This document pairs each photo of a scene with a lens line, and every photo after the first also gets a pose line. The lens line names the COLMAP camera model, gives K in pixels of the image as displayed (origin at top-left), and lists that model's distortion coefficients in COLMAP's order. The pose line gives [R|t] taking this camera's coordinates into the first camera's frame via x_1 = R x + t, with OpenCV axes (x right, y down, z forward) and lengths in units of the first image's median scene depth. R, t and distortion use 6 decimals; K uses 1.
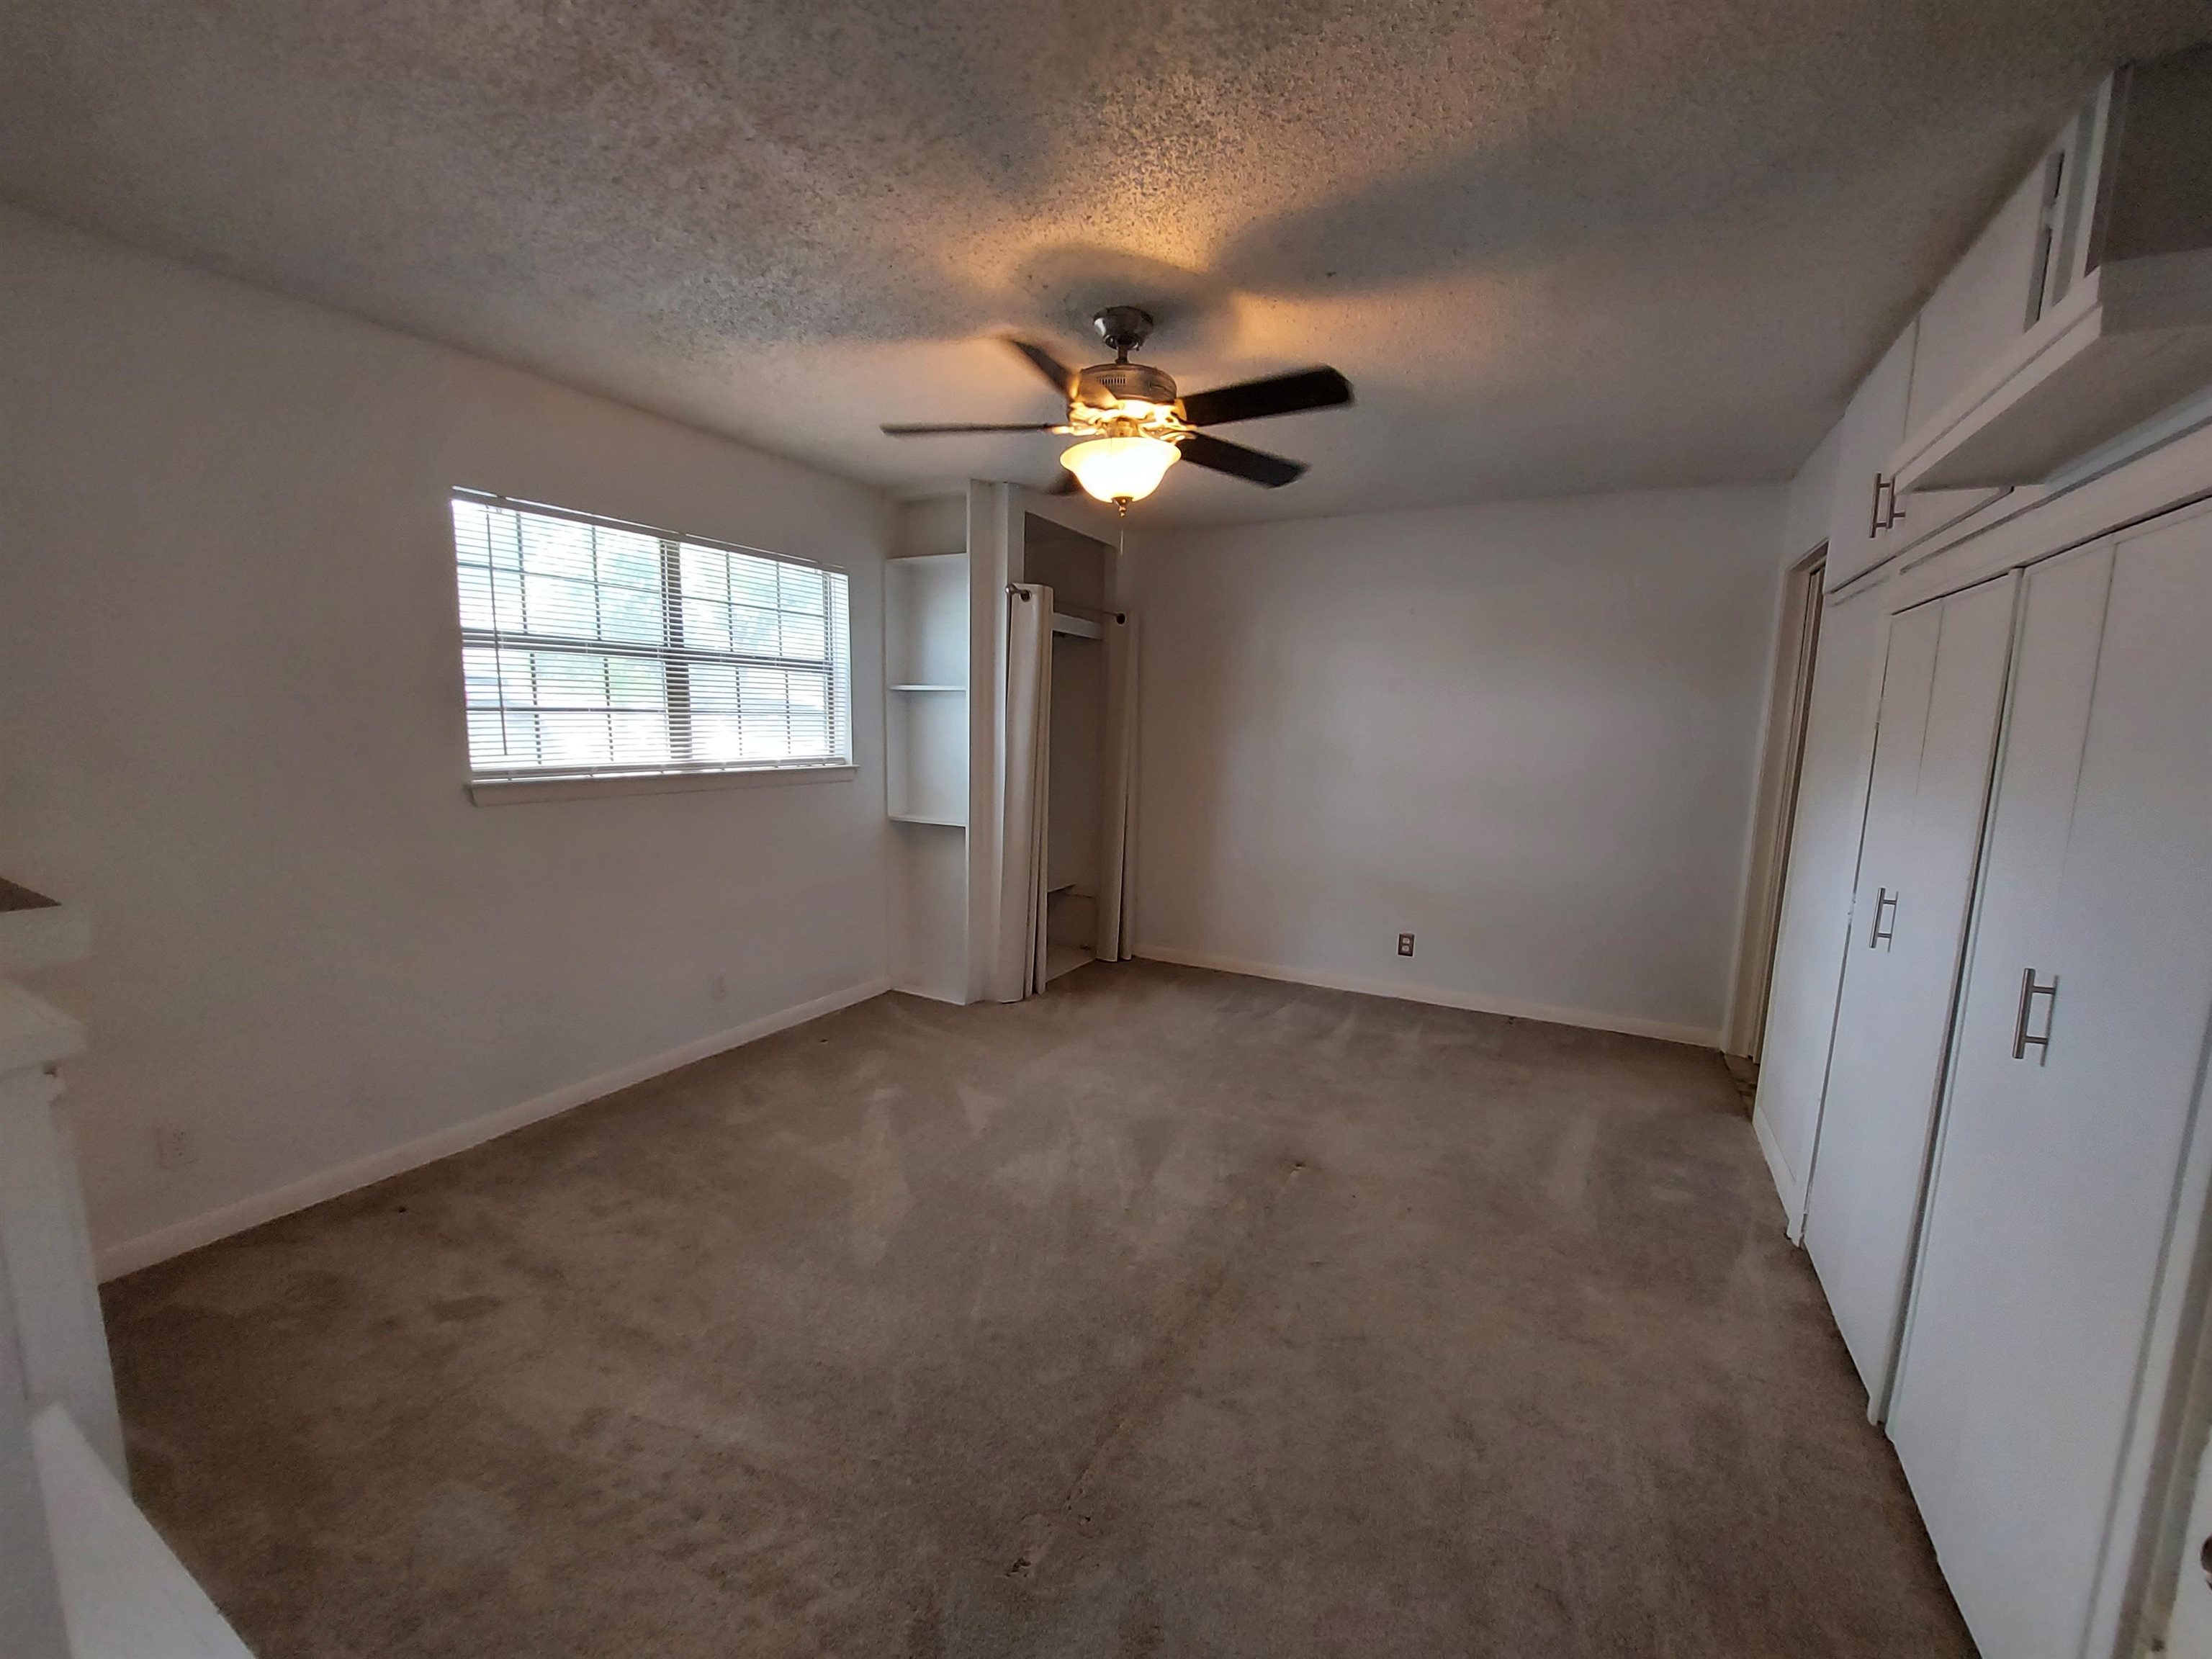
lens RADIAL K [[896.4, 0, 1094.2], [0, 896.4, 844.1], [0, 0, 1]] dist [-0.000957, -0.000608]
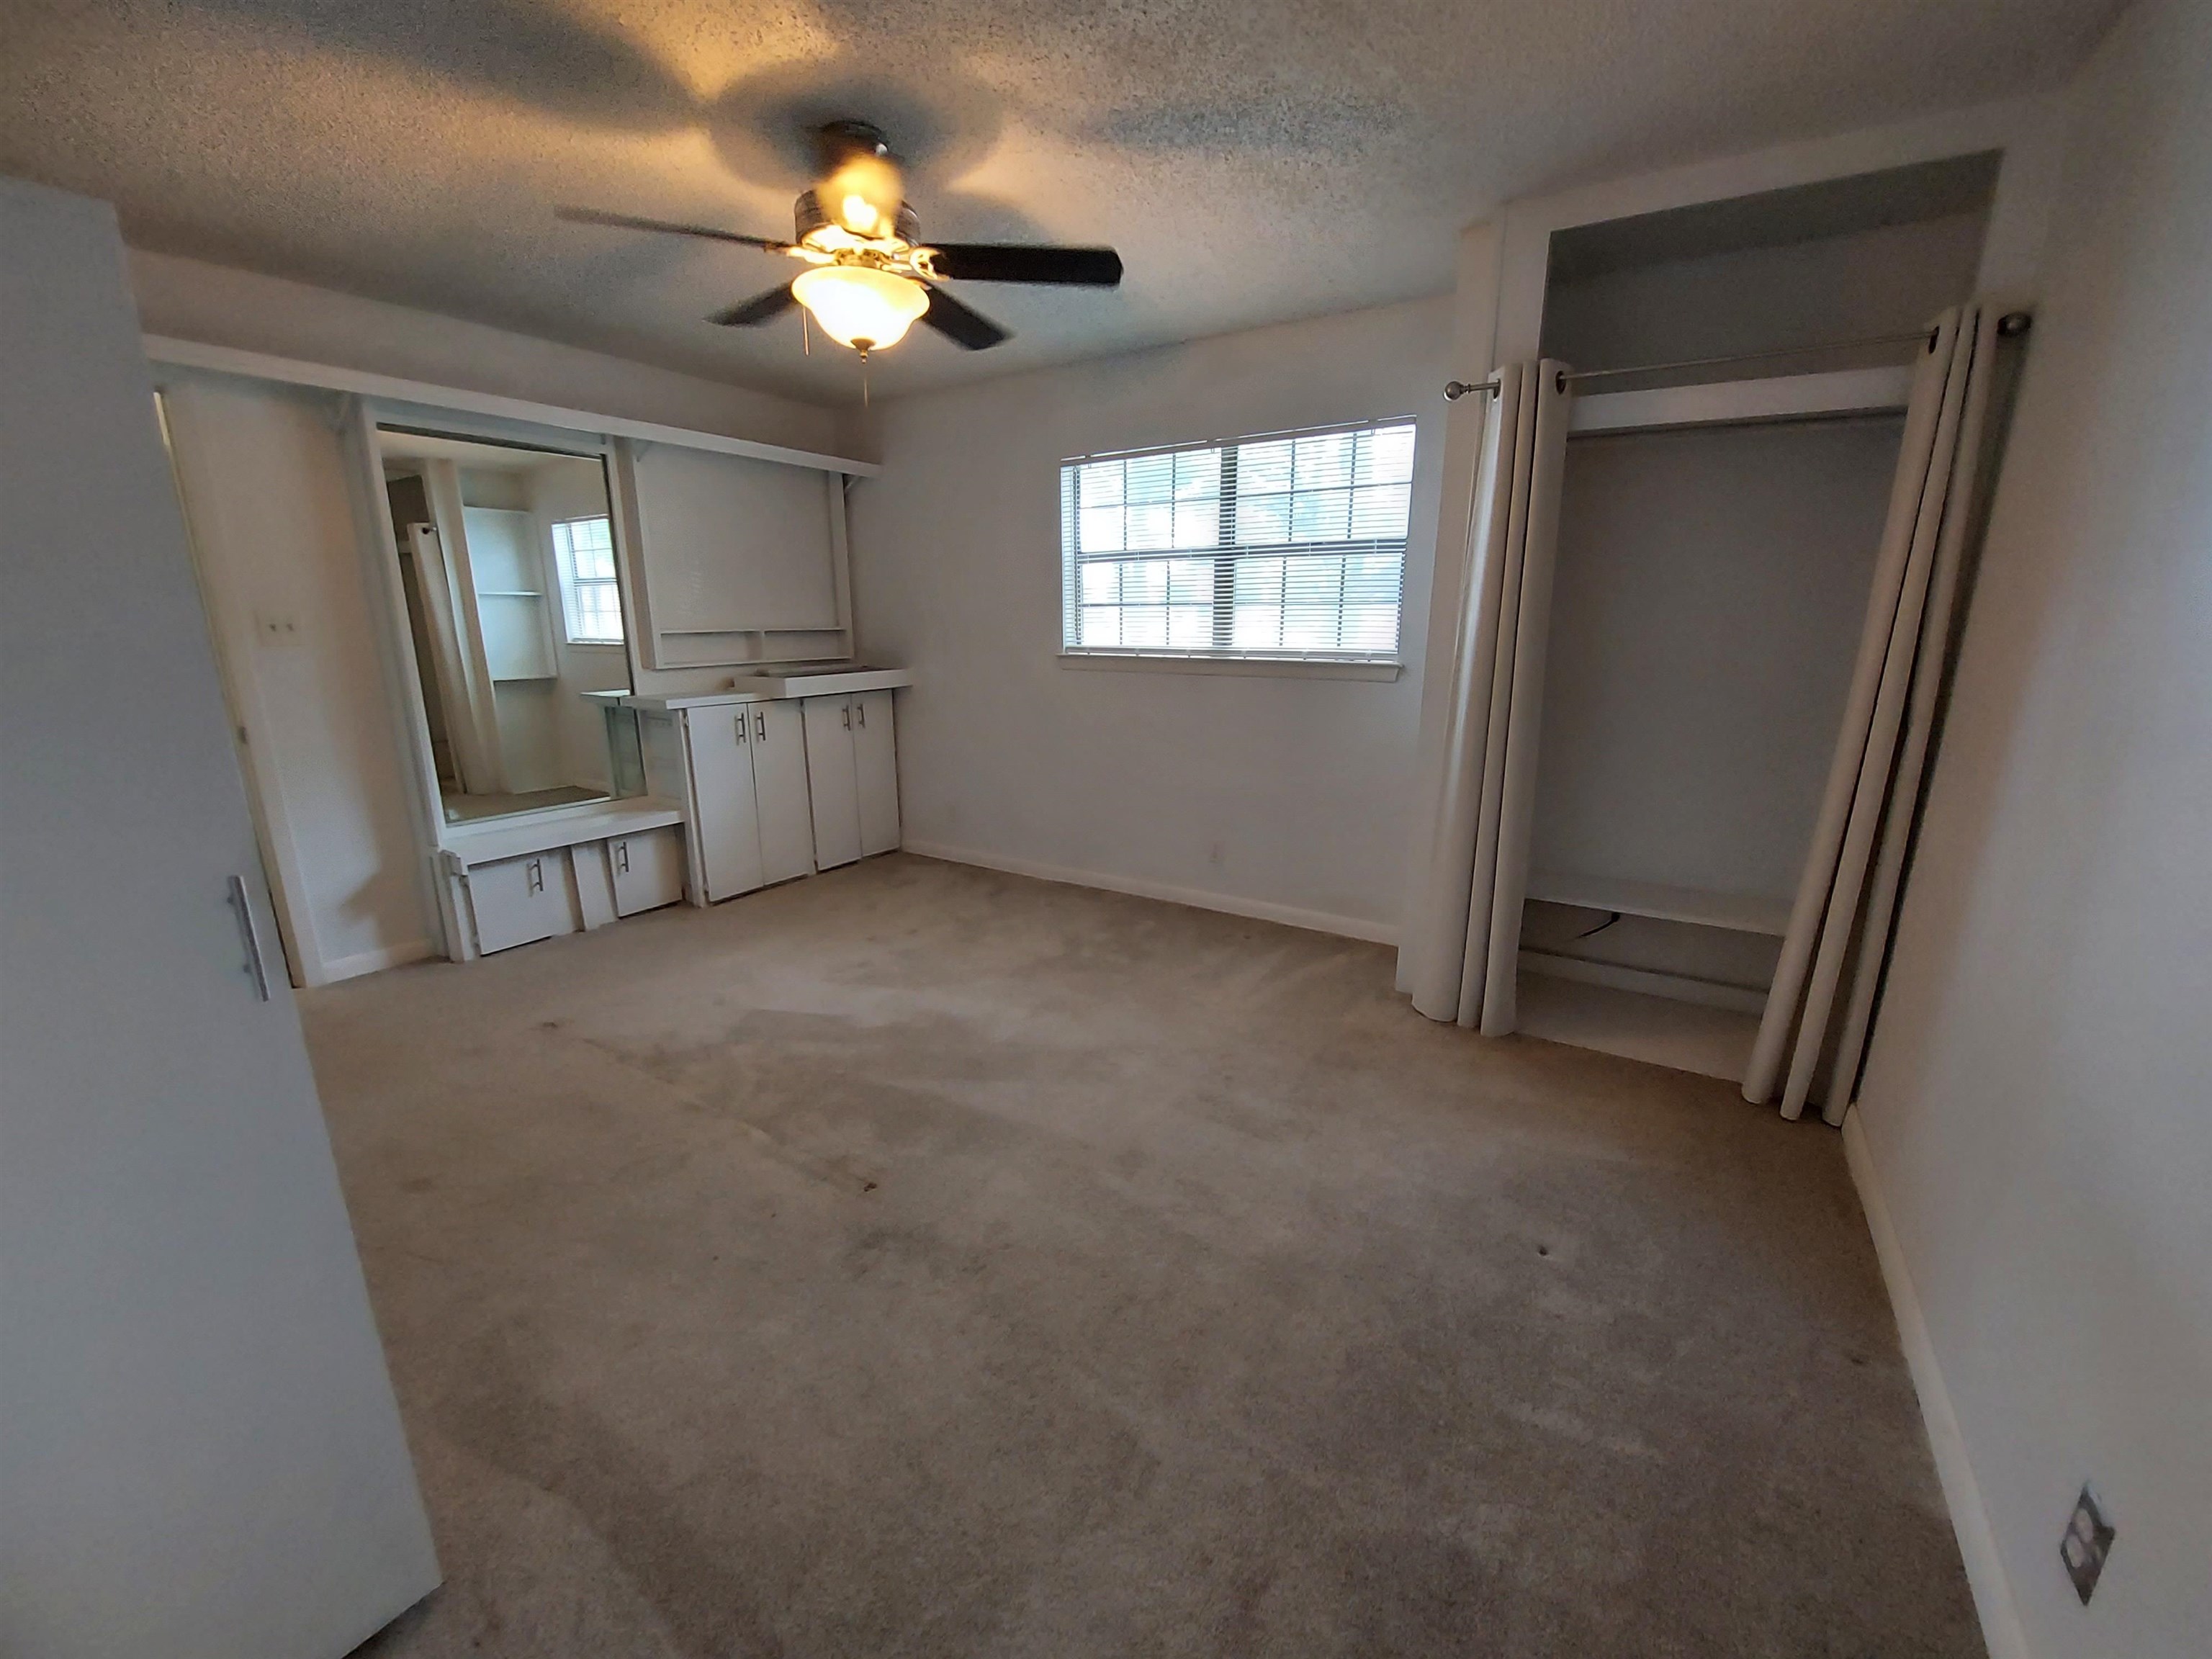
lens RADIAL K [[867.6, 0, 1106.0], [0, 867.6, 829.5], [0, 0, 1]] dist [-0.000520, -0.000100]
pose [[-0.081308, 0.213806, -0.973487, 0.684941], [-0.140786, 0.964464, 0.223583, -0.096743], [0.986696, 0.155232, -0.048318, 0.954463]]
